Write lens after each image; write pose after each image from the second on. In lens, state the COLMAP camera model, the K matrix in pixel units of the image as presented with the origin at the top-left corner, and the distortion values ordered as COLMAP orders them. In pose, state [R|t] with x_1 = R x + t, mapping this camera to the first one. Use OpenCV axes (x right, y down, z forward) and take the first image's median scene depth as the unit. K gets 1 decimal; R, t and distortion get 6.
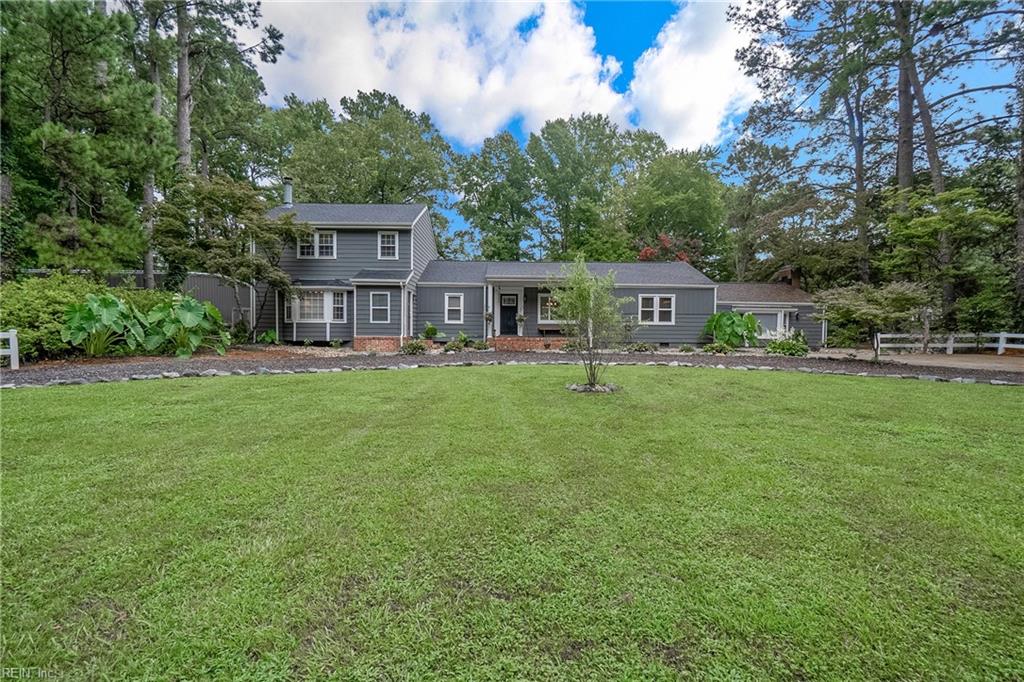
lens RADIAL K [[450.9, 0, 513.9], [0, 450.9, 336.8], [0, 0, 1]] dist [0.004253, 0.000264]
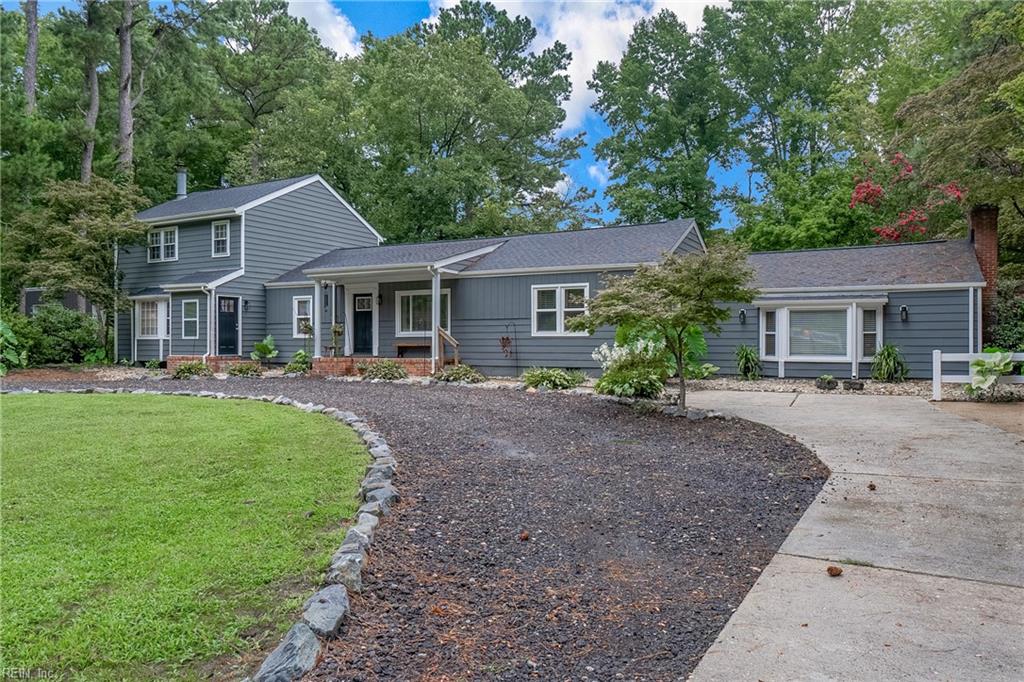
lens RADIAL K [[742.8, 0, 509.8], [0, 742.8, 341.9], [0, 0, 1]] dist [0.000233, -0.000489]
pose [[0.854040, -0.006939, -0.520161, 0.857023], [-0.002127, 0.999856, -0.016830, -0.004733], [0.520202, 0.015480, 0.853903, 0.178209]]
